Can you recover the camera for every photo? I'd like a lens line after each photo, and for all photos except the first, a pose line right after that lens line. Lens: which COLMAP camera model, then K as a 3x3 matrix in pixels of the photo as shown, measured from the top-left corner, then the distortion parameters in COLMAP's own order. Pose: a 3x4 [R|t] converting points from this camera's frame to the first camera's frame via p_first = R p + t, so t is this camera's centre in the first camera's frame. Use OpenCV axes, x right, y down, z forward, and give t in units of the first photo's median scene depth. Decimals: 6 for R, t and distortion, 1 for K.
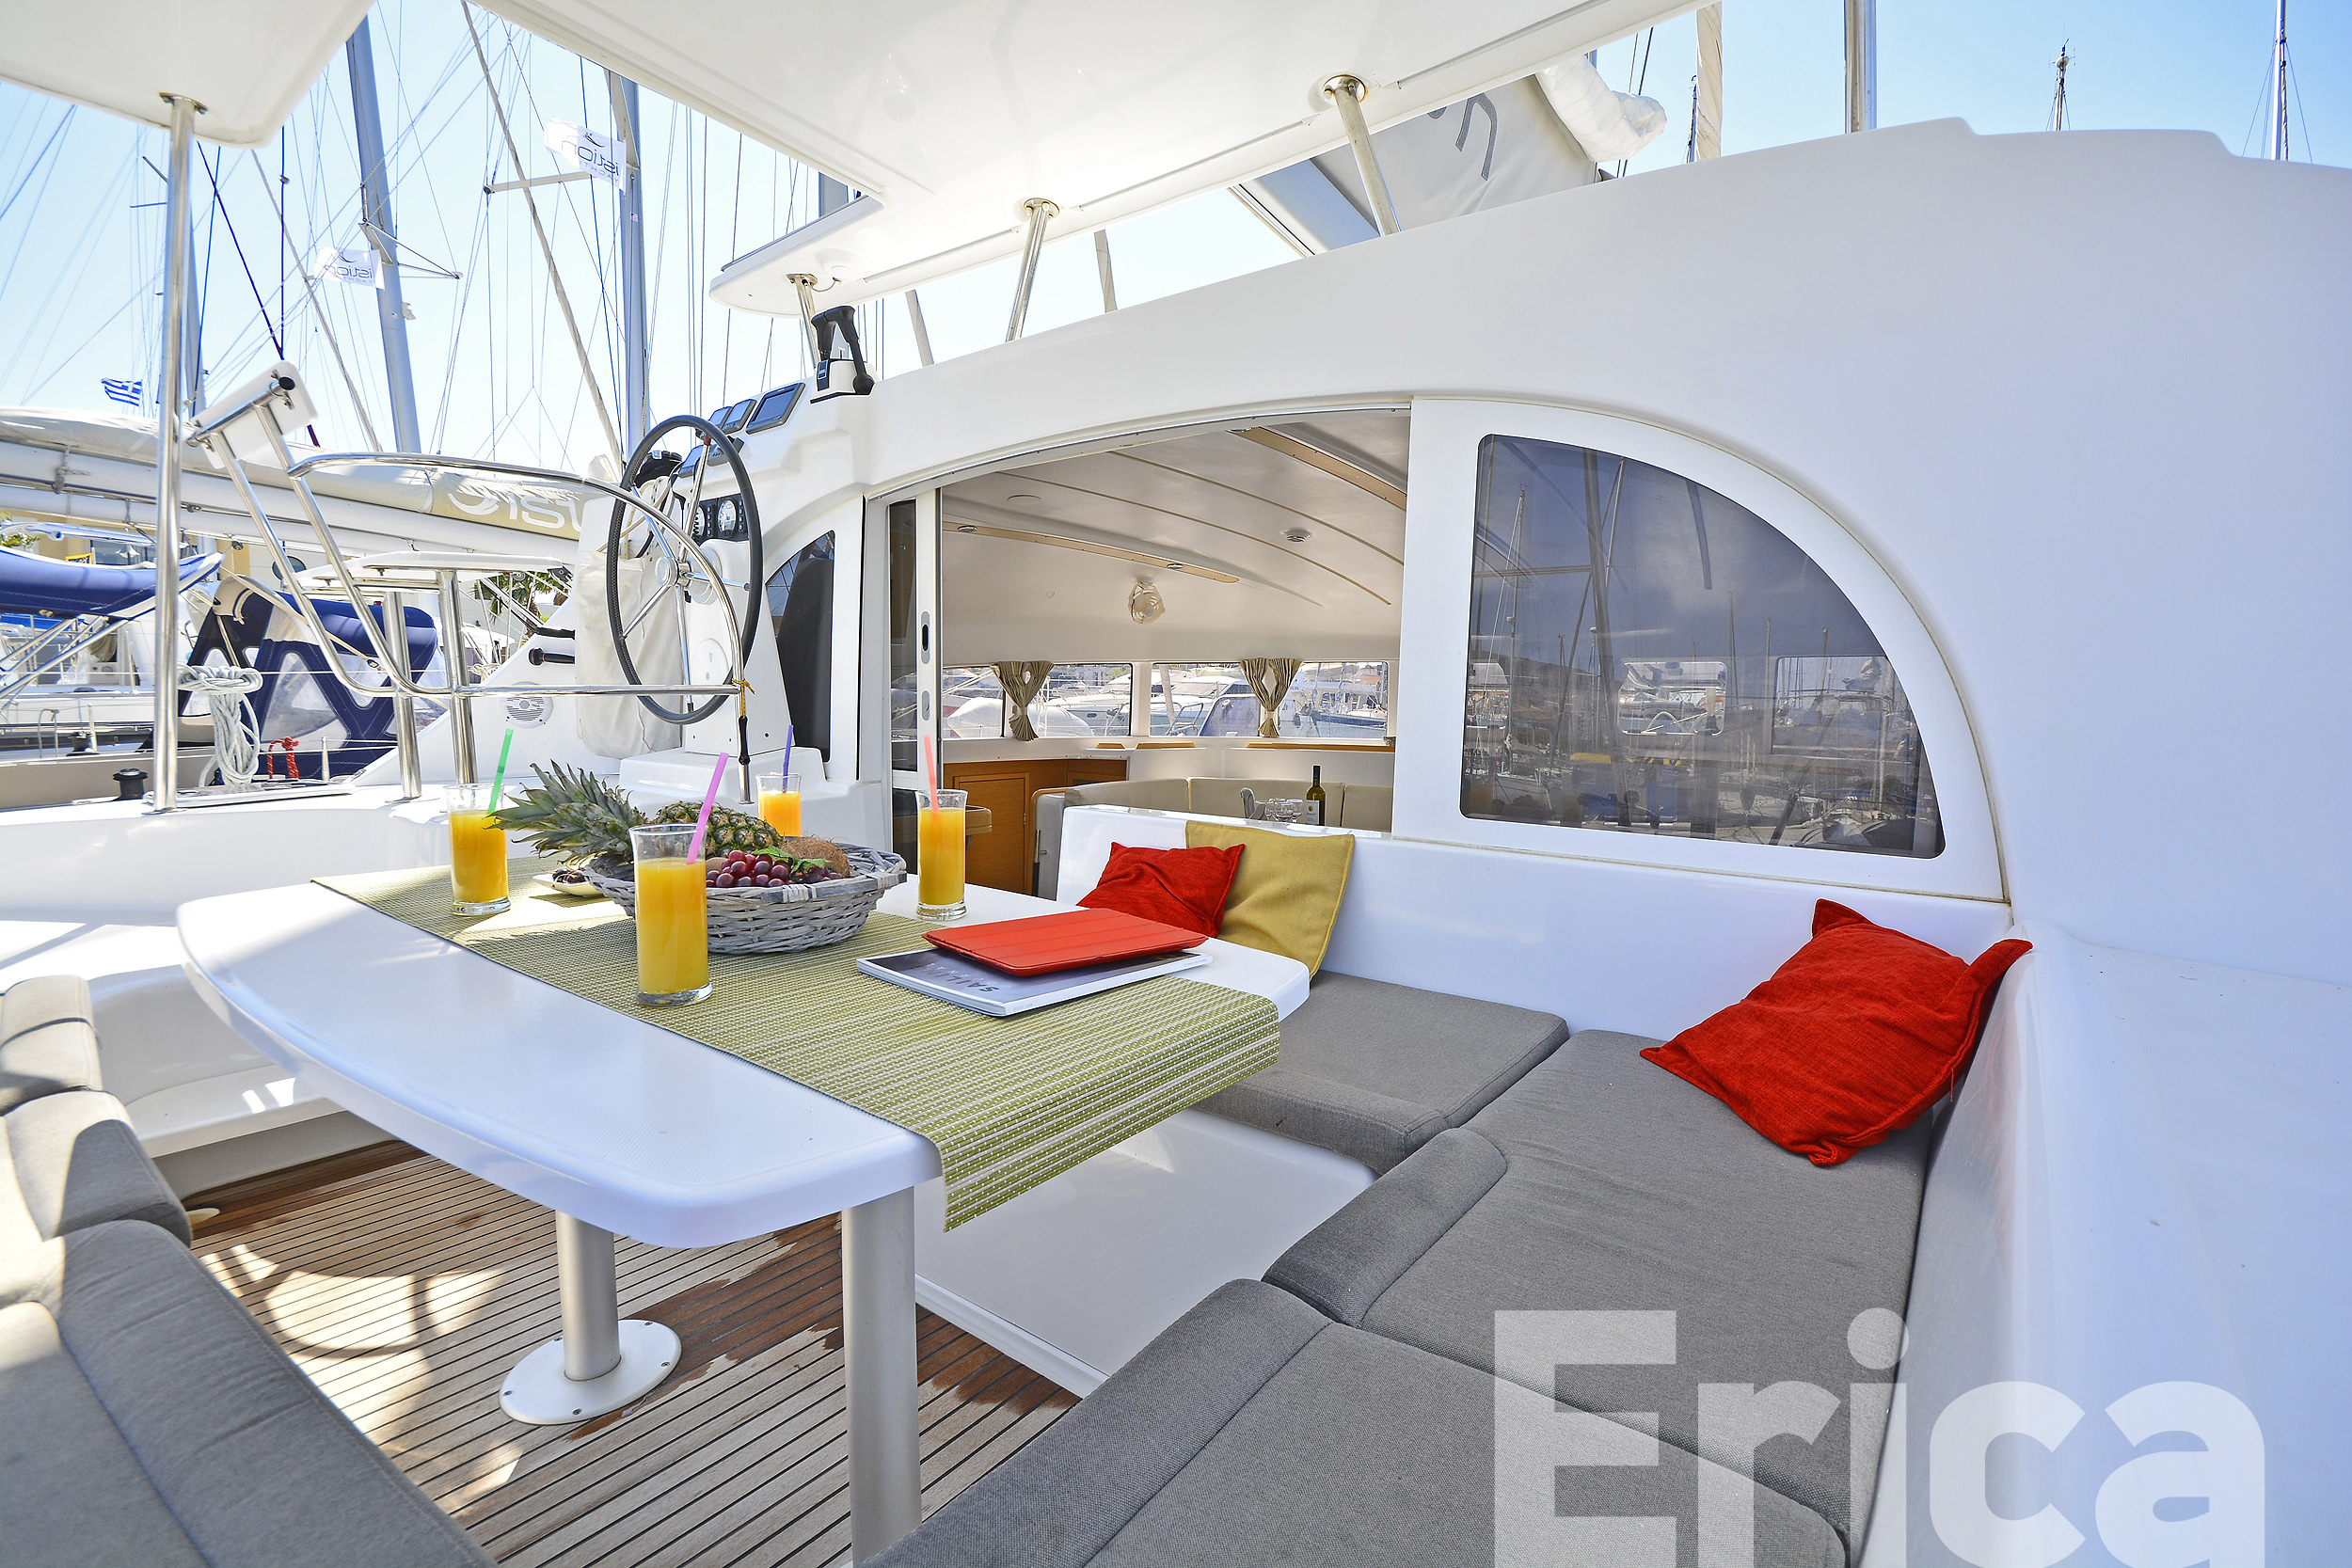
lens RADIAL K [[1041.1, 0, 1177.1], [0, 1041.1, 796.5], [0, 0, 1]] dist [0.004134, -0.008814]
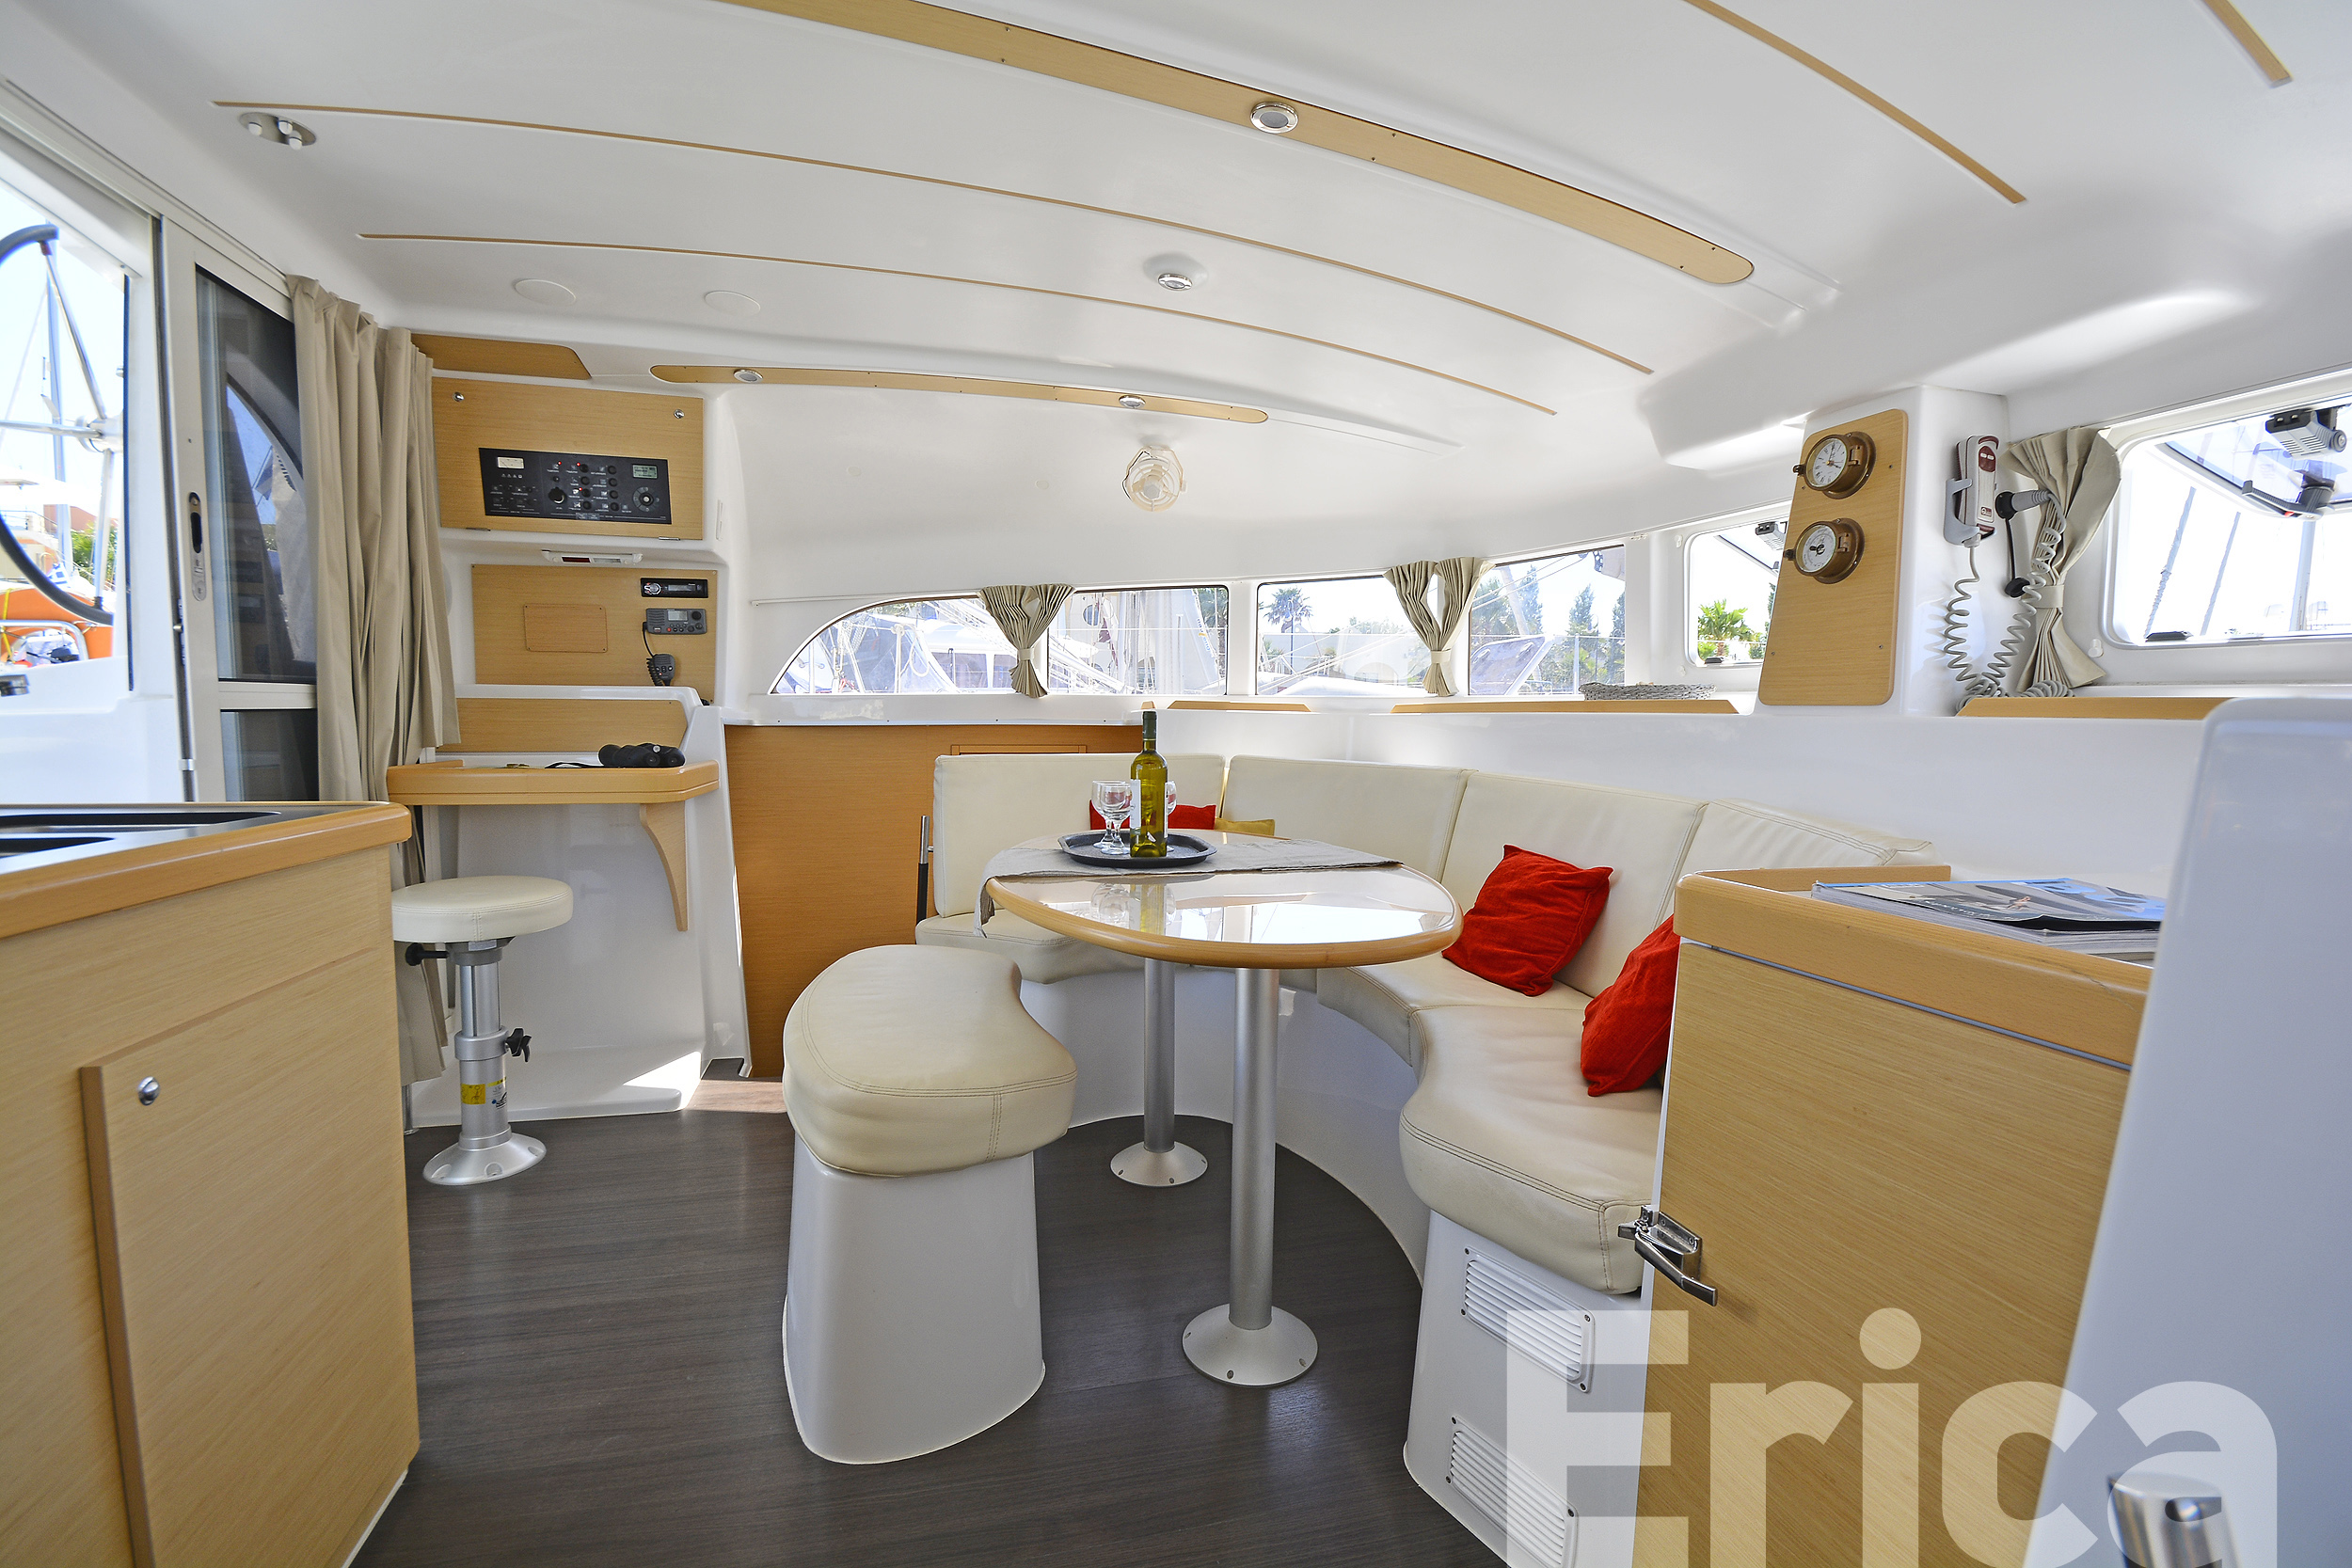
lens RADIAL K [[1041.1, 0, 1177.1], [0, 1041.1, 796.5], [0, 0, 1]] dist [0.004134, -0.008814]
pose [[0.806725, 0.038761, -0.589655, 0.658292], [-0.048338, 0.998831, -0.000474, 0.016940], [0.588947, 0.028886, 0.807655, 0.891321]]
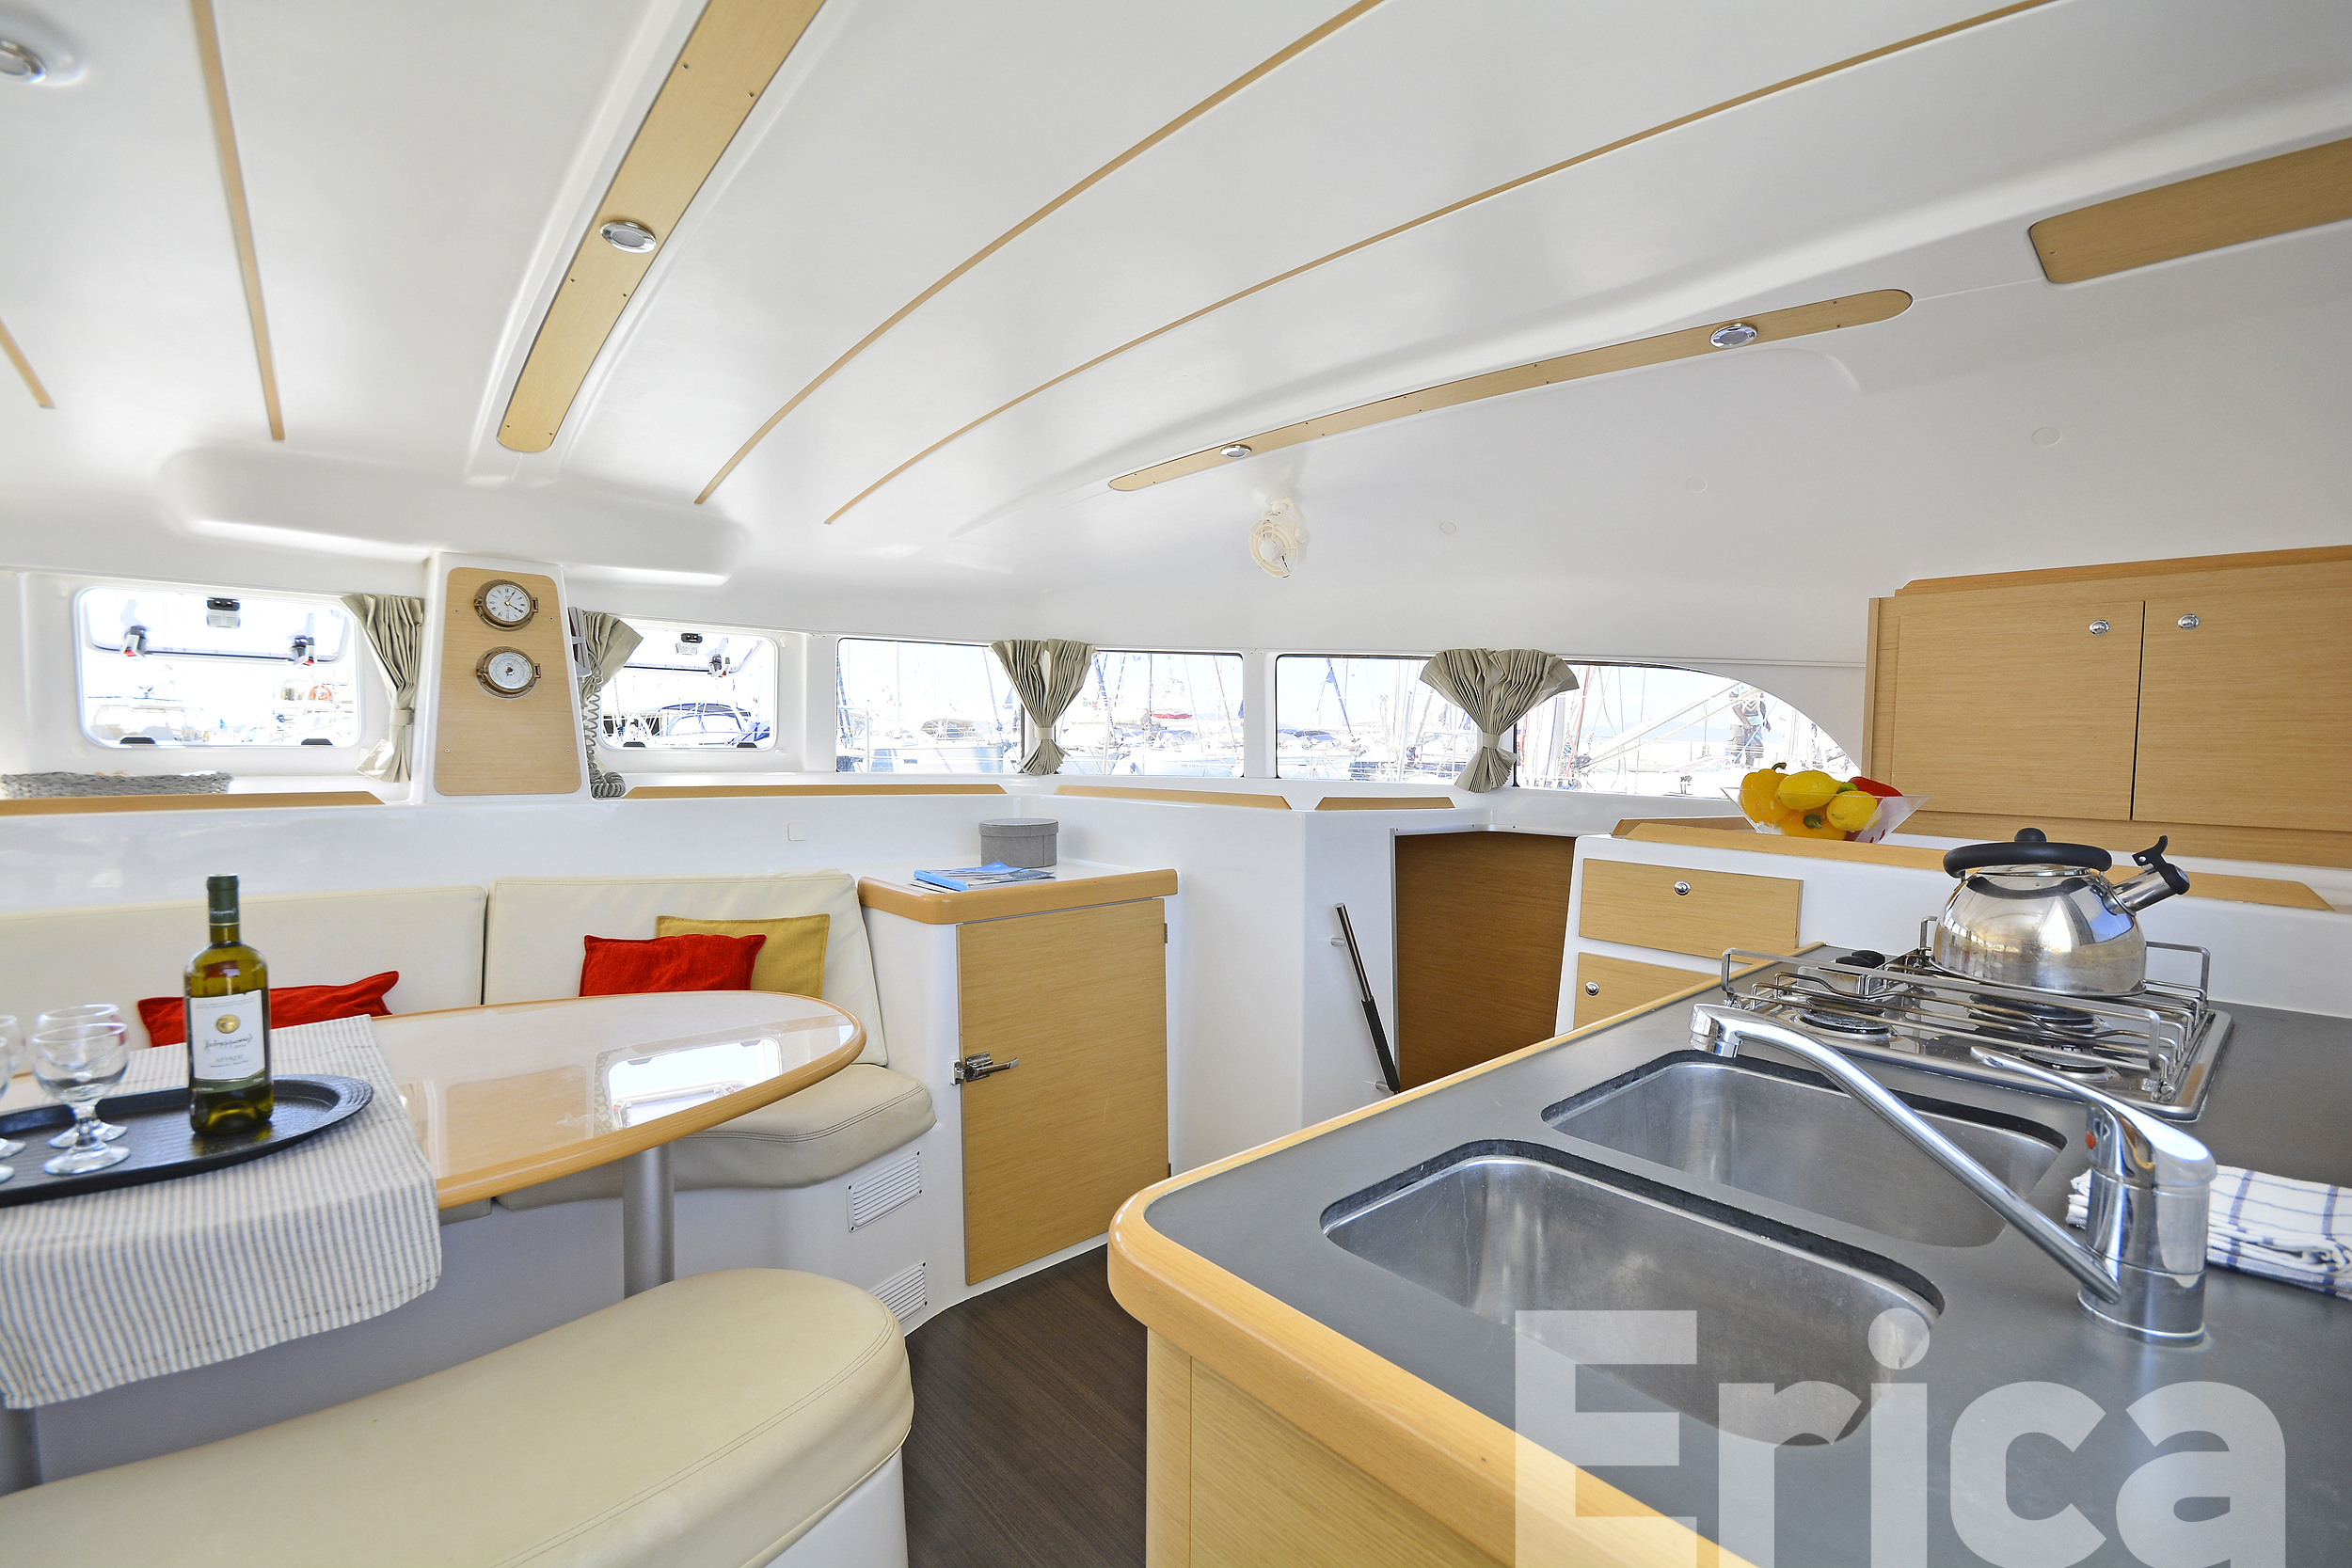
lens RADIAL K [[1041.1, 0, 1177.1], [0, 1041.1, 796.5], [0, 0, 1]] dist [0.004134, -0.008814]
pose [[0.180168, -0.069749, 0.981160, -0.155479], [0.081716, 0.995096, 0.055734, -0.068469], [-0.980236, 0.070135, 0.184984, 1.017103]]
